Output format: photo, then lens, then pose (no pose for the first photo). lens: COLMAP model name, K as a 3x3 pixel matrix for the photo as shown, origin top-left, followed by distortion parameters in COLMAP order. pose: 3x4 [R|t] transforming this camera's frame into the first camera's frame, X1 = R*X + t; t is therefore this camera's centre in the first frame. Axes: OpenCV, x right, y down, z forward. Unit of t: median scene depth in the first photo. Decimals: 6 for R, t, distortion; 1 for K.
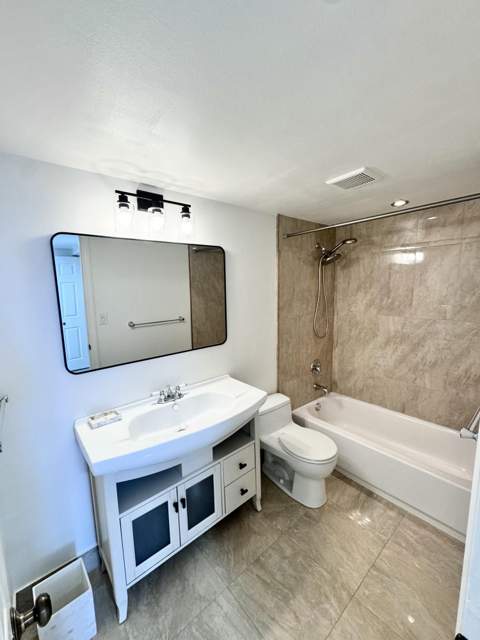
lens RADIAL K [[261.1, 0, 239.6], [0, 261.1, 319.0], [0, 0, 1]] dist [-0.003647, 0.000855]
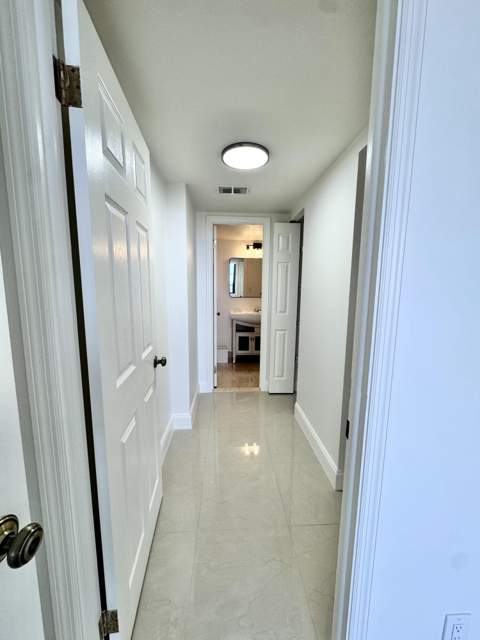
lens RADIAL K [[261.1, 0, 240.1], [0, 261.1, 321.0], [0, 0, 1]] dist [-0.003647, 0.000855]
pose [[0.794248, 0.115144, -0.596584, 1.360519], [-0.114049, 0.992679, 0.039757, 0.321480], [0.596794, 0.036463, 0.801565, -1.491167]]
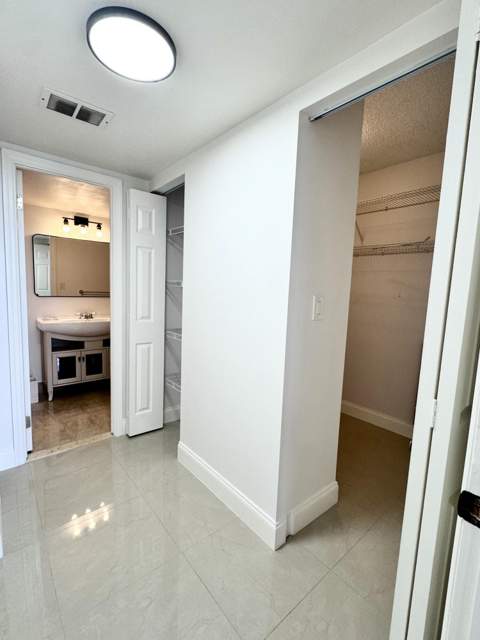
lens RADIAL K [[295.8, 0, 240.3], [0, 295.8, 320.6], [0, 0, 1]] dist [0.002303, 0.001234]
pose [[0.997962, 0.063626, 0.004850, 0.924411], [-0.063442, 0.997482, -0.031706, 0.328405], [-0.006855, 0.031334, 0.999485, -1.304639]]
